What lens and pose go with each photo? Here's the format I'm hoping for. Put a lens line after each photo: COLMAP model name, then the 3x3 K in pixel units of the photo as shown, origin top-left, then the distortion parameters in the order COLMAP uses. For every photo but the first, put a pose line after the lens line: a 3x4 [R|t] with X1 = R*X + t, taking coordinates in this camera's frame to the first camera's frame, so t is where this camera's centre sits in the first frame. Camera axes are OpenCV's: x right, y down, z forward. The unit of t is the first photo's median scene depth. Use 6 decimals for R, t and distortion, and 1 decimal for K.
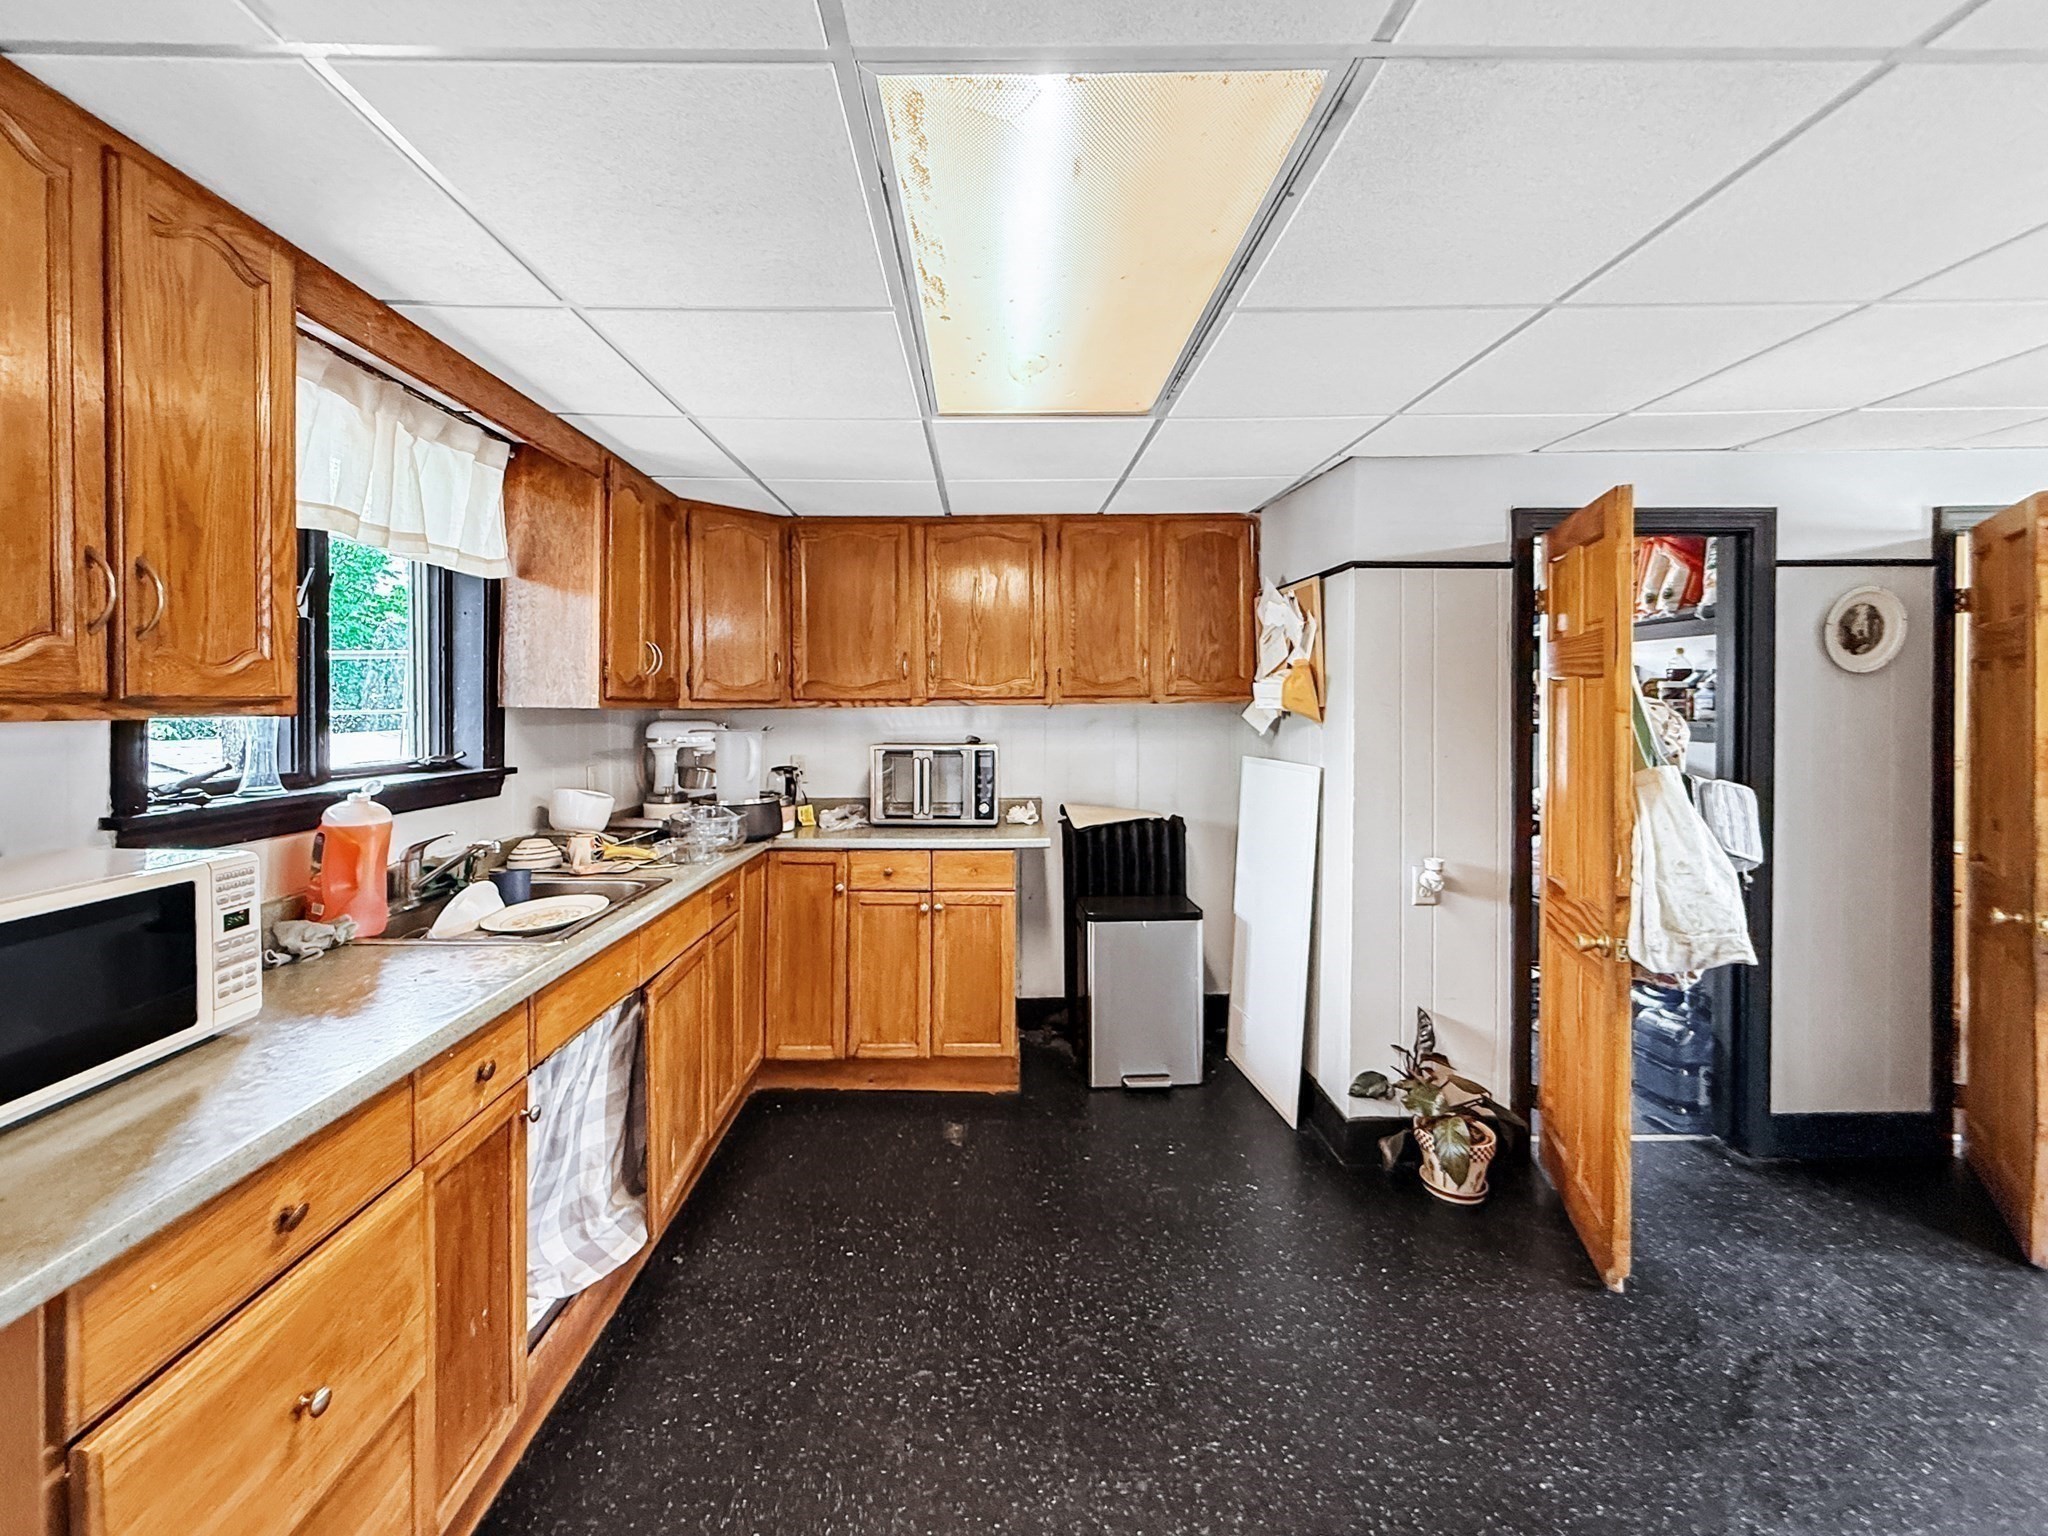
lens RADIAL K [[858.2, 0, 1022.7], [0, 858.2, 720.8], [0, 0, 1]] dist [0.000501, 0.000457]
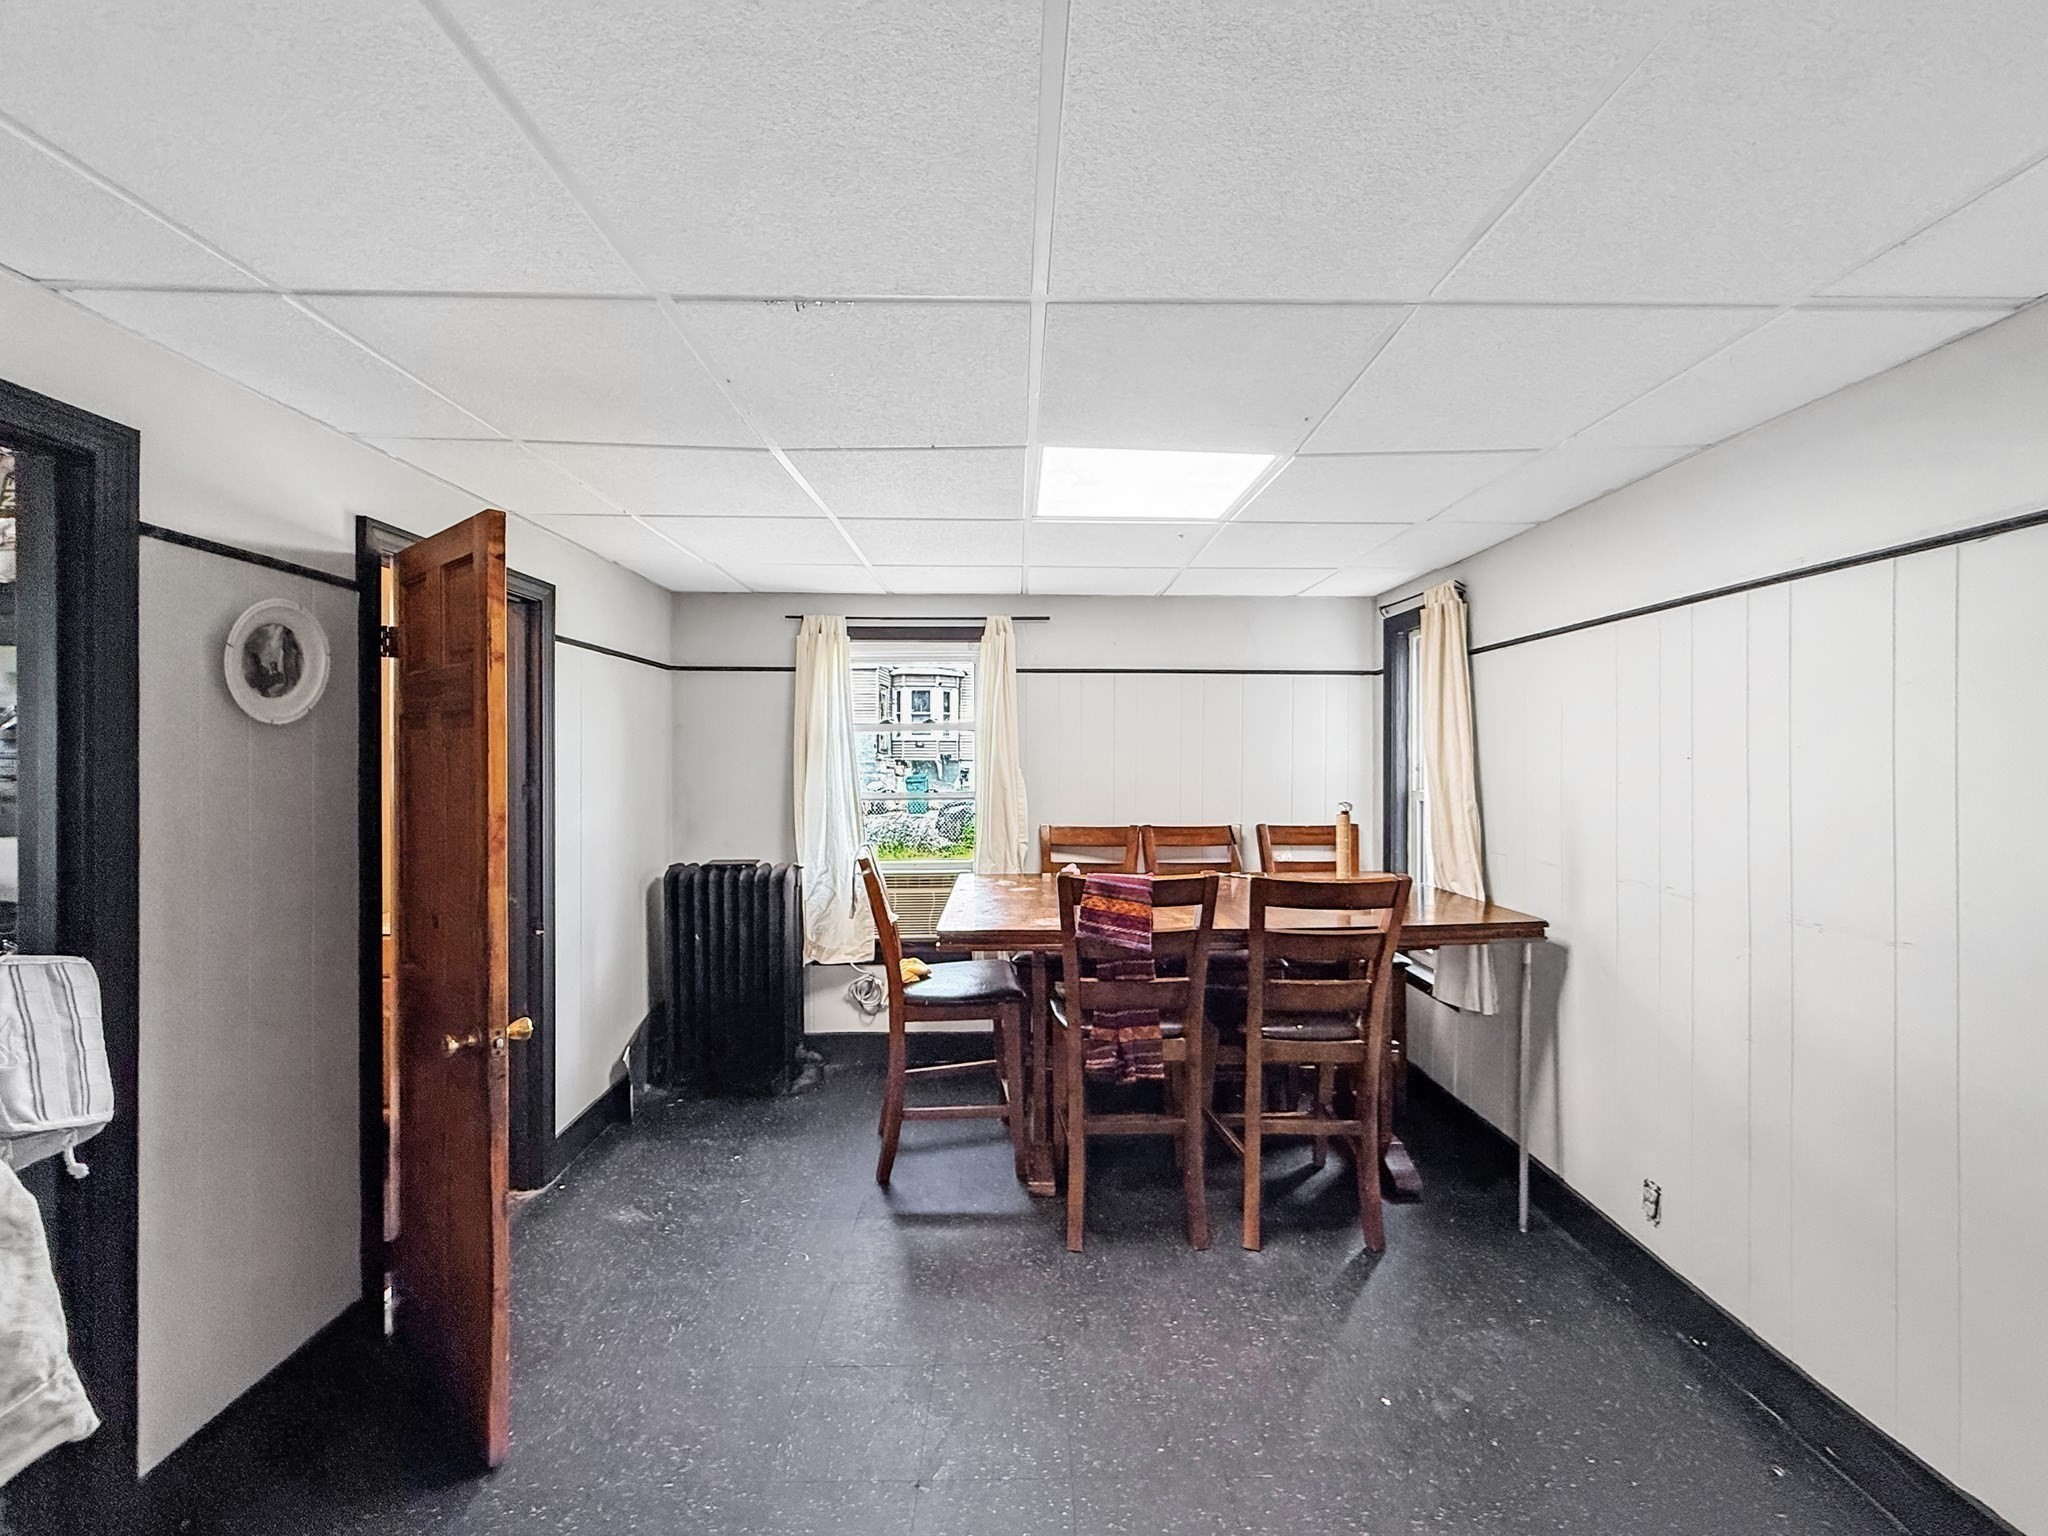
lens RADIAL K [[831.8, 0, 1006.8], [0, 831.8, 767.4], [0, 0, 1]] dist [-0.002174, -0.000260]
pose [[0.043921, -0.000234, 0.999035, 0.296337], [0.011252, 0.999937, -0.000261, -0.012844], [-0.998972, 0.011253, 0.043921, 0.337144]]
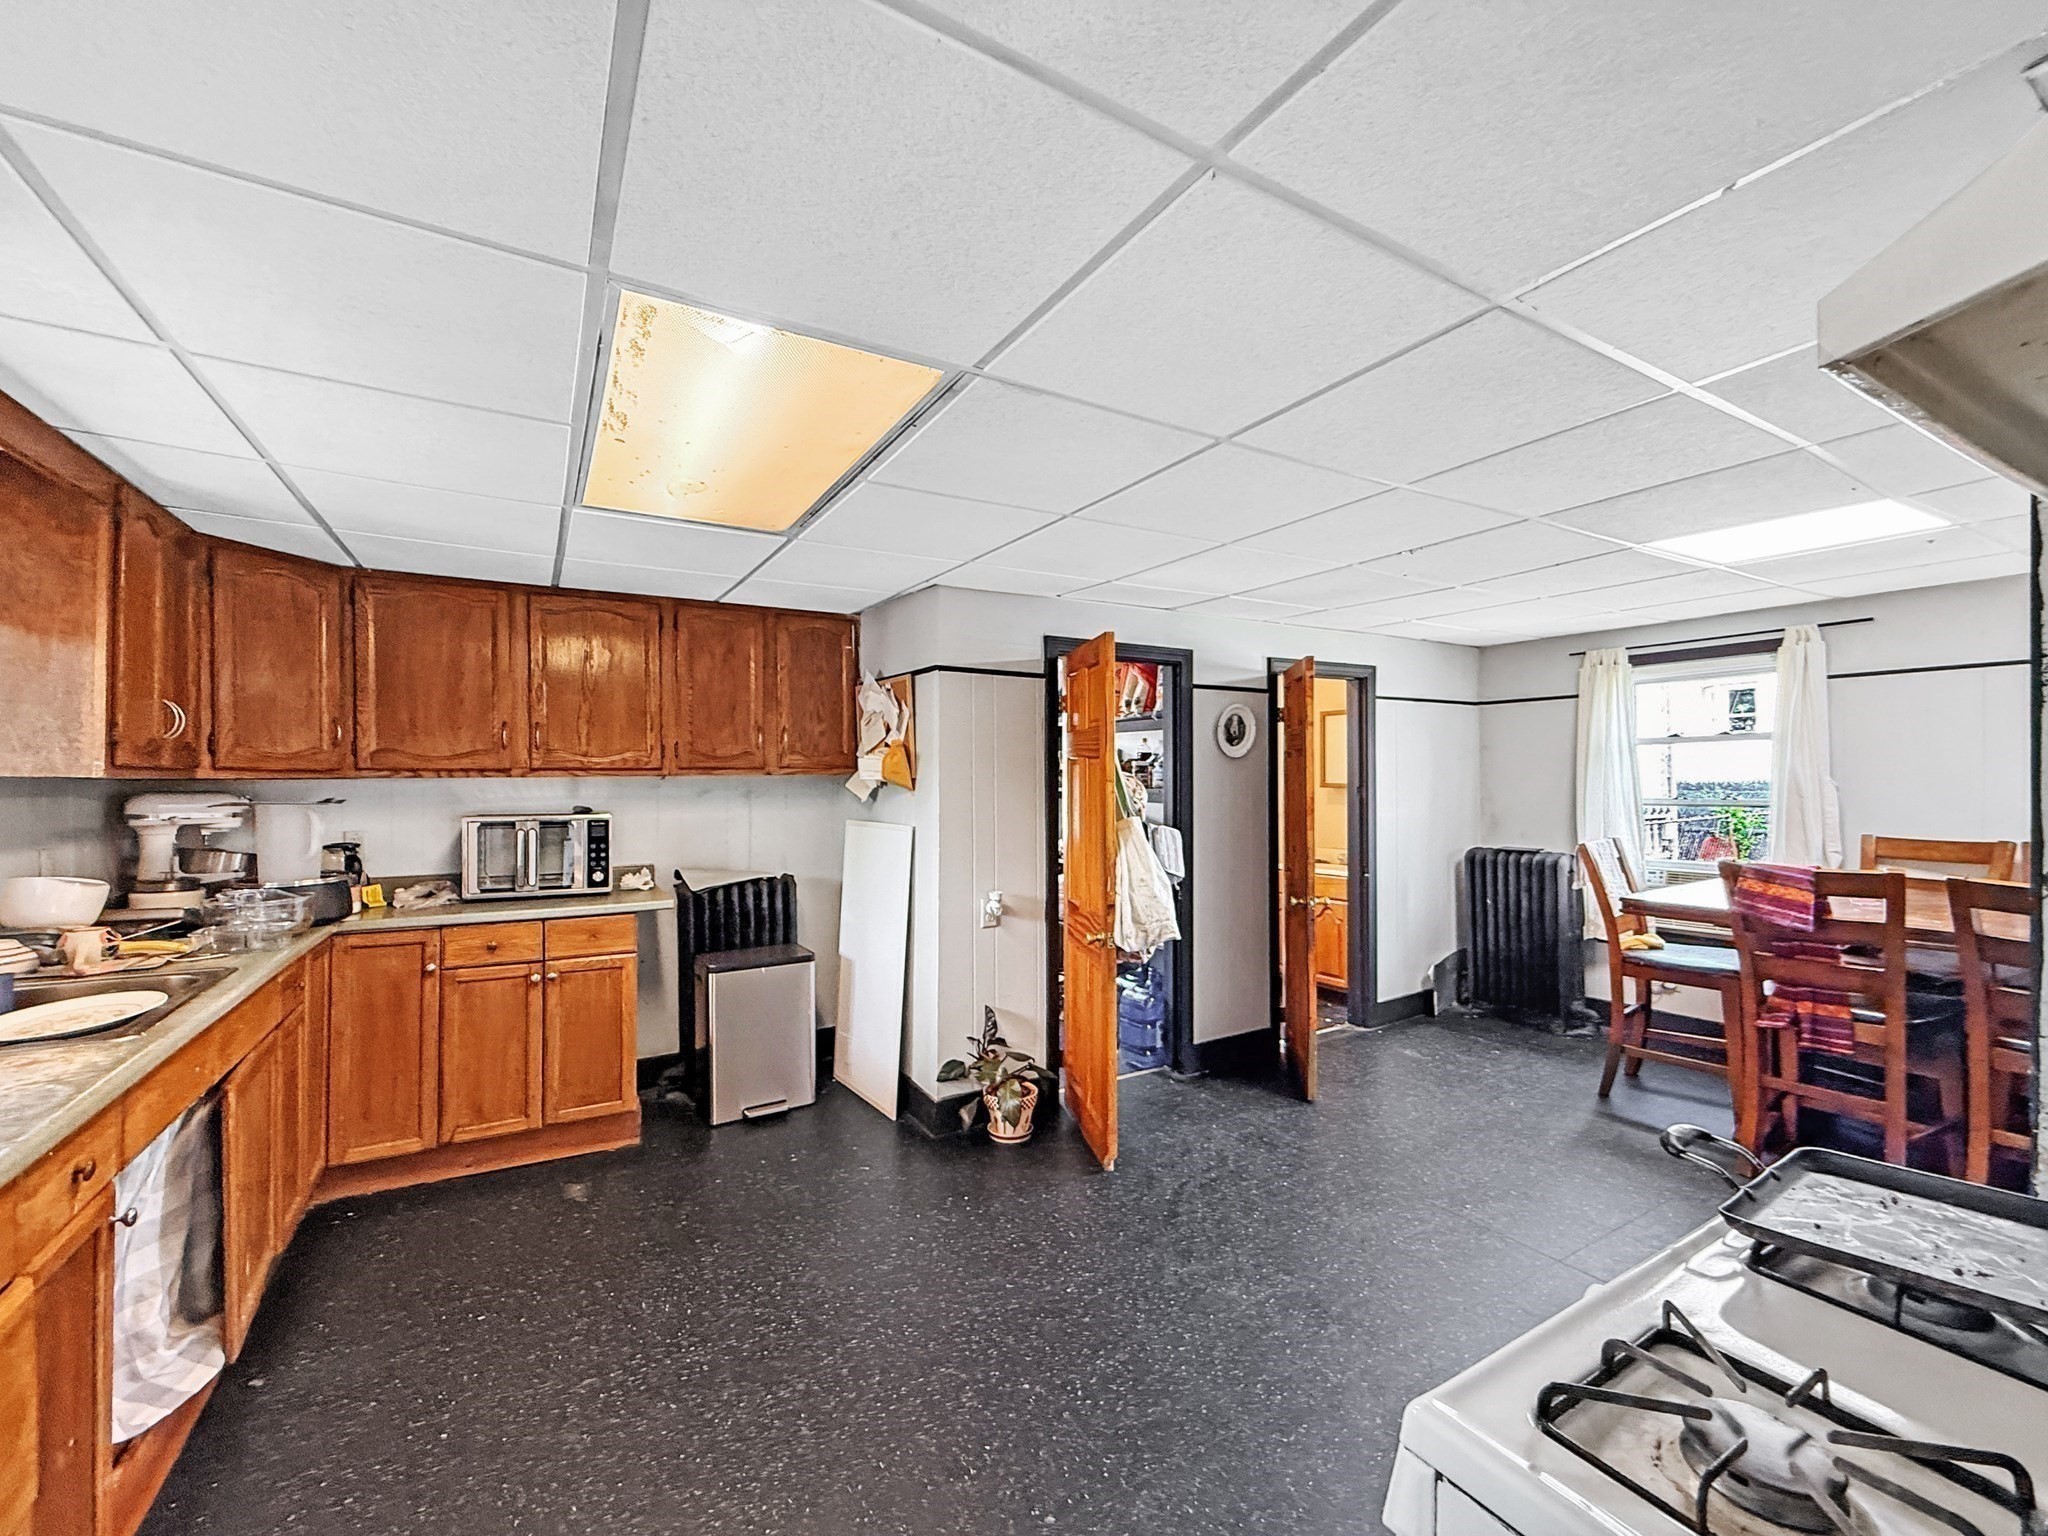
lens RADIAL K [[831.8, 0, 1006.8], [0, 831.8, 767.4], [0, 0, 1]] dist [-0.002174, -0.000260]
pose [[0.888291, 0.008477, 0.459203, -0.094514], [0.005300, 0.999574, -0.028705, 0.003905], [-0.459251, 0.027932, 0.887867, -0.152065]]
